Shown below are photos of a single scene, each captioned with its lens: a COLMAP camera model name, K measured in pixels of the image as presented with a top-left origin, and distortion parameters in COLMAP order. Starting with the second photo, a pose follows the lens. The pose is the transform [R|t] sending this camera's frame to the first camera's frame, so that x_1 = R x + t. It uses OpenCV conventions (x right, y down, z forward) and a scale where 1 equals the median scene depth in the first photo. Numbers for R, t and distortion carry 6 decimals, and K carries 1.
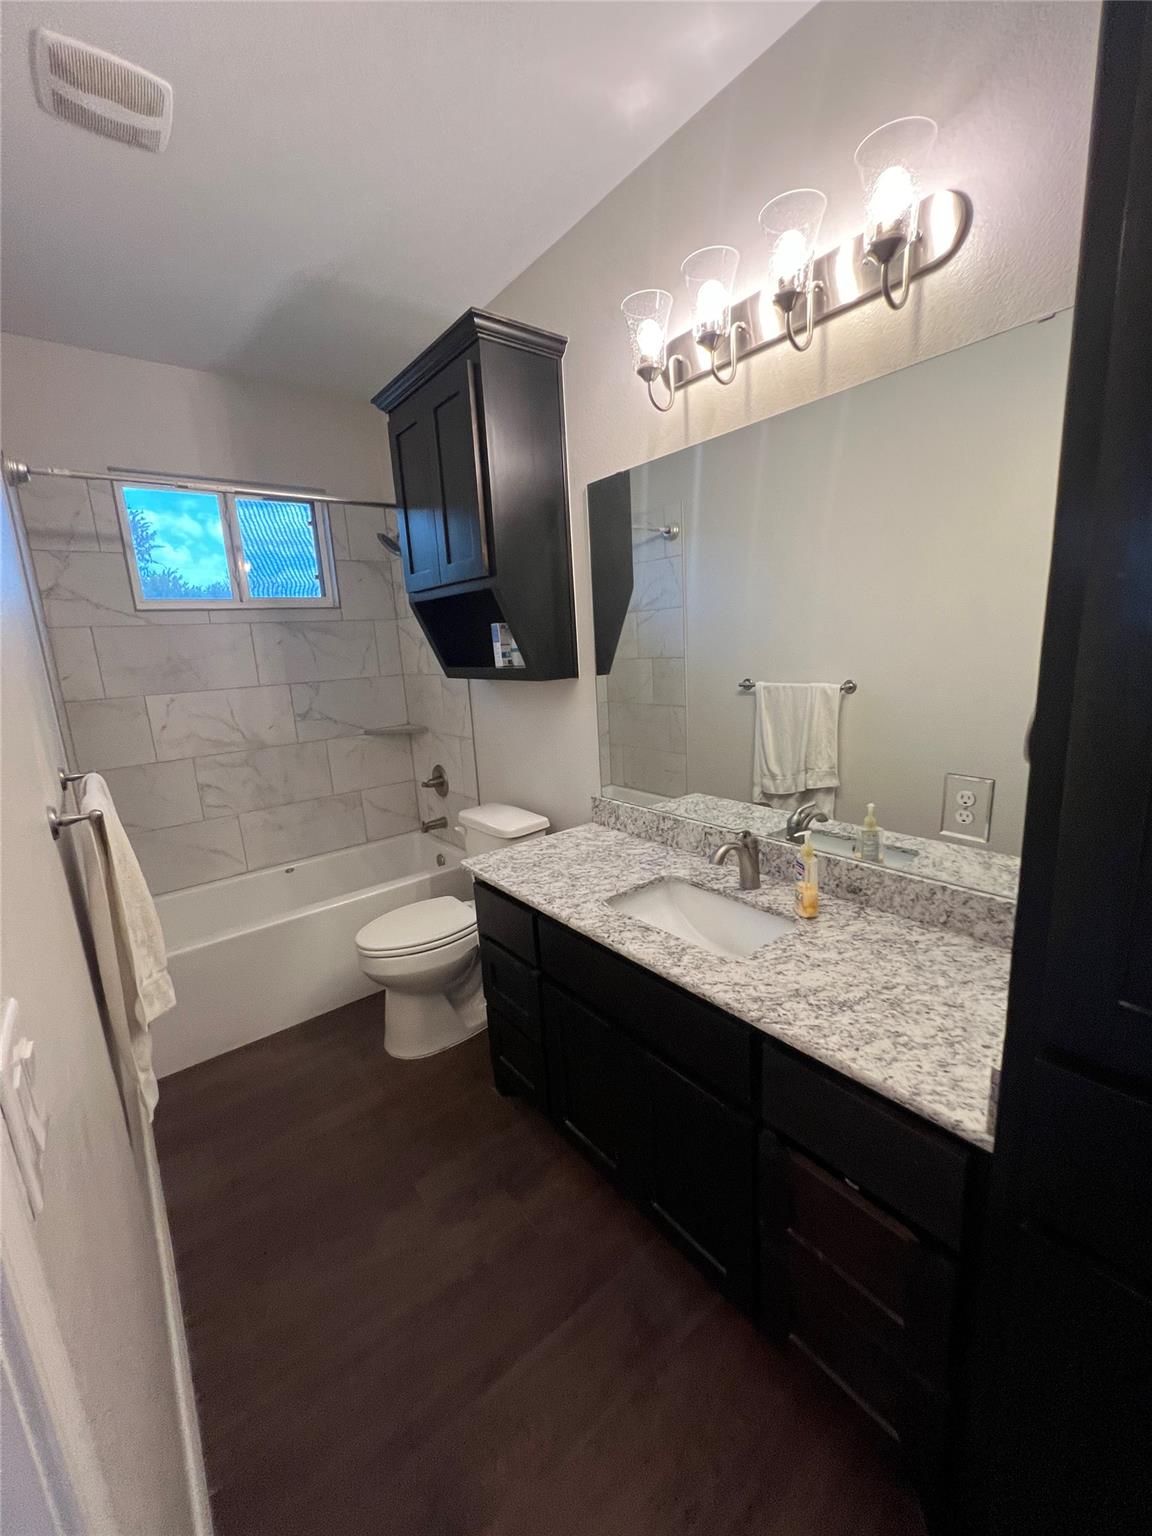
lens RADIAL K [[613.3, 0, 580.2], [0, 613.3, 764.7], [0, 0, 1]] dist [-0.000928, 0.000610]
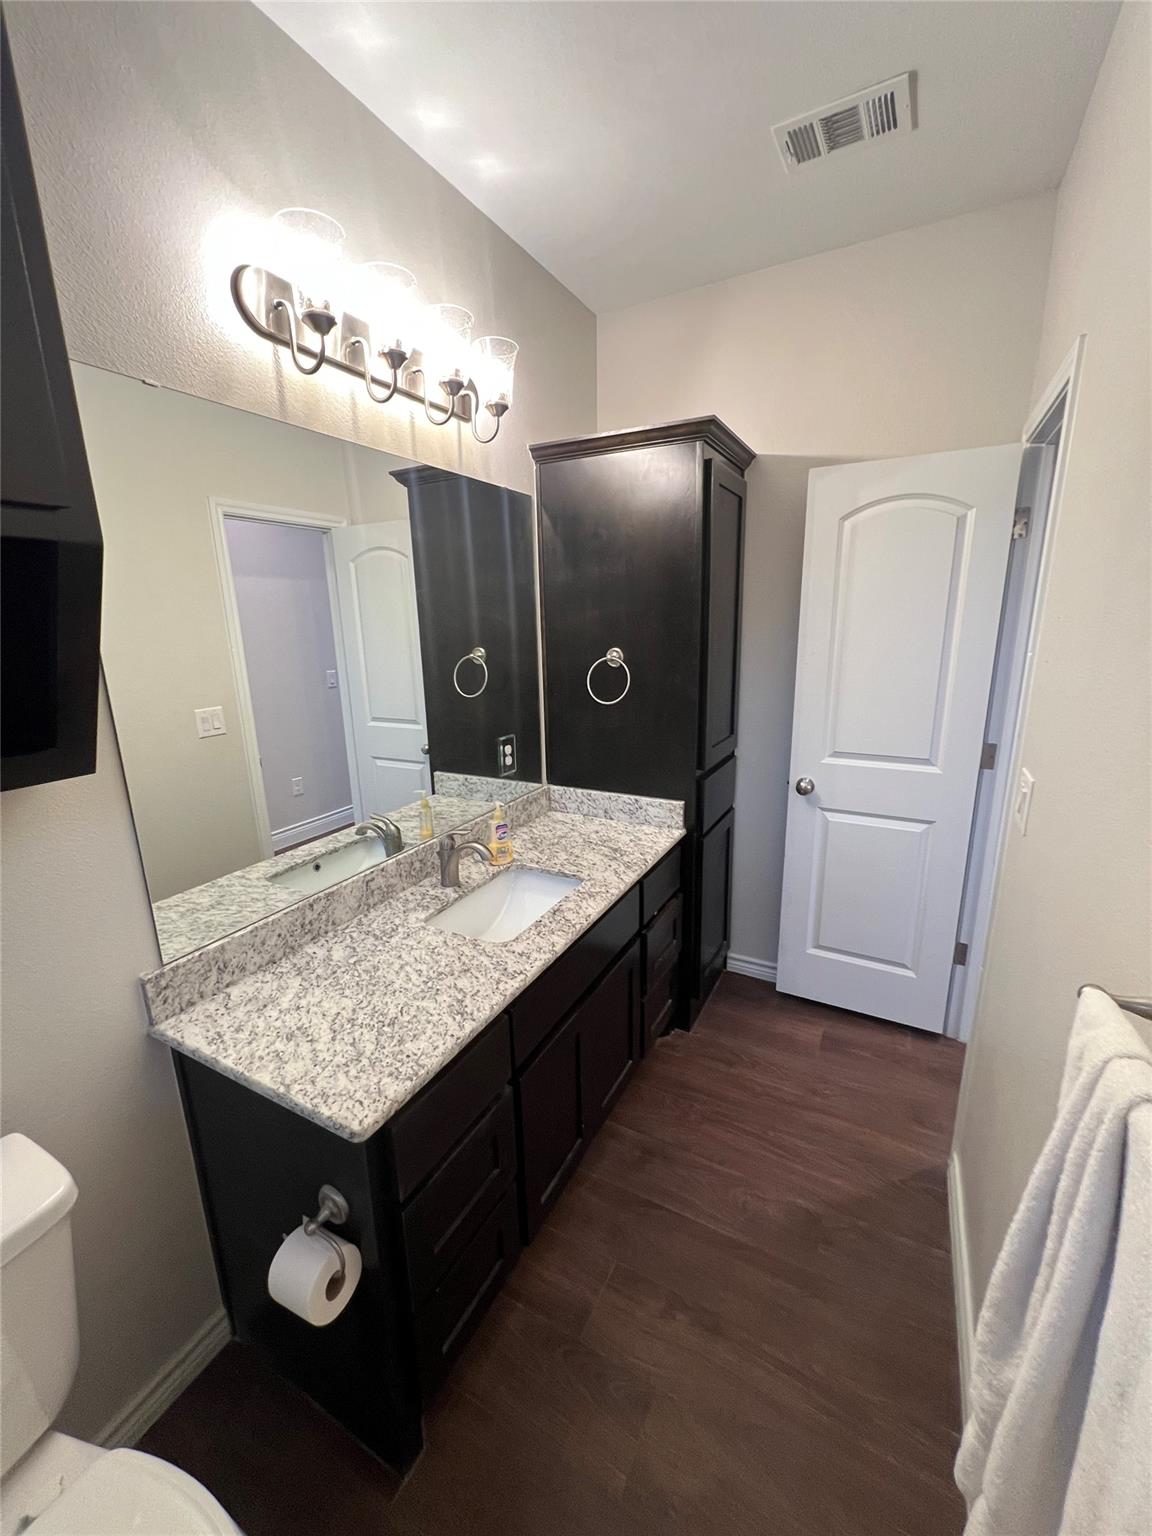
lens RADIAL K [[613.3, 0, 580.2], [0, 613.3, 764.7], [0, 0, 1]] dist [-0.000928, 0.000610]
pose [[-0.403336, -0.146799, 0.903200, -0.688060], [0.222893, 0.941556, 0.252569, -0.201612], [-0.887490, 0.303187, -0.347043, 0.985589]]
